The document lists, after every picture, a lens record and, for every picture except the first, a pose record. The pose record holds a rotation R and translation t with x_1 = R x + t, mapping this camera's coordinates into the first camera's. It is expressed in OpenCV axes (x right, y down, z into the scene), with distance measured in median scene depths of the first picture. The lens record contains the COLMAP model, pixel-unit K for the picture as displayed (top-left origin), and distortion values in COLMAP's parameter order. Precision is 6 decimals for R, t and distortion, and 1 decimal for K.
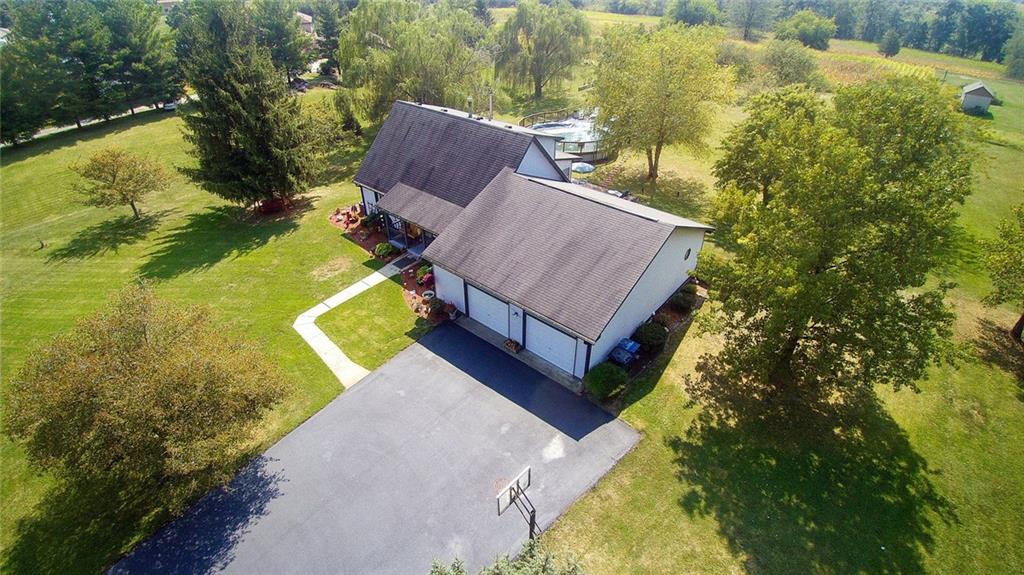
lens RADIAL K [[482.3, 0, 517.6], [0, 482.3, 292.0], [0, 0, 1]] dist [-0.023460, -0.023491]
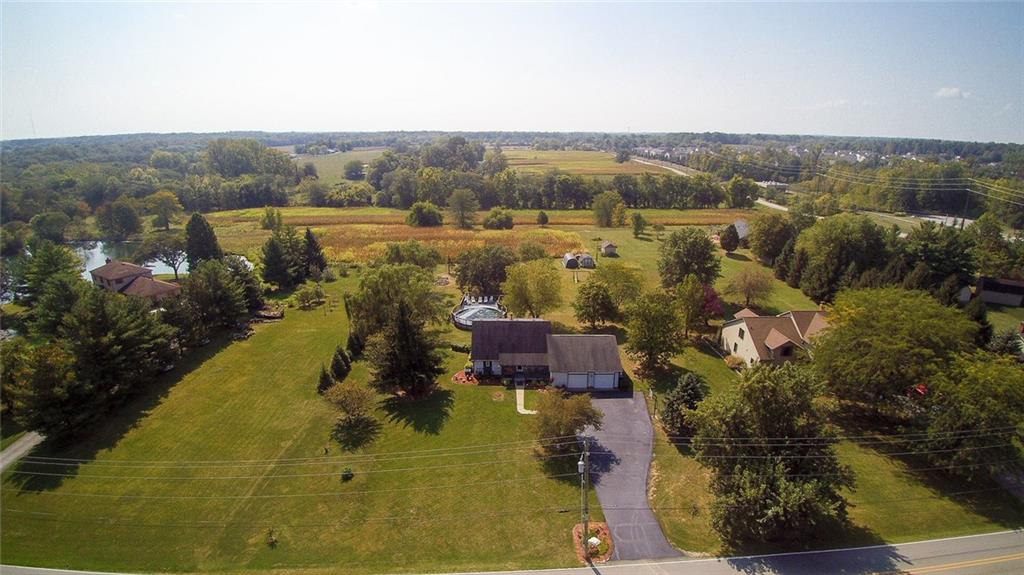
lens RADIAL K [[482.3, 0, 517.6], [0, 482.3, 292.0], [0, 0, 1]] dist [-0.023460, -0.023491]
pose [[0.761751, -0.206842, 0.613964, -1.634202], [0.372688, 0.915069, -0.154115, -0.114618], [-0.529942, 0.346214, 0.774143, -1.008245]]
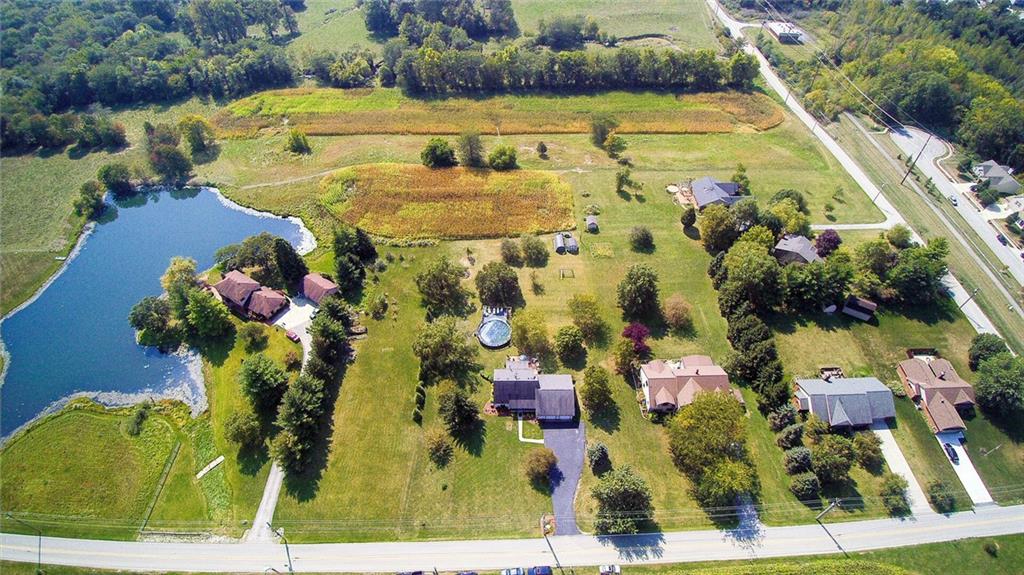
lens RADIAL K [[482.3, 0, 517.6], [0, 482.3, 292.0], [0, 0, 1]] dist [-0.023460, -0.023491]
pose [[0.764375, -0.492863, 0.415712, -1.569212], [0.379218, 0.865085, 0.328361, -2.553025], [-0.521464, -0.093345, 0.848152, -2.701232]]
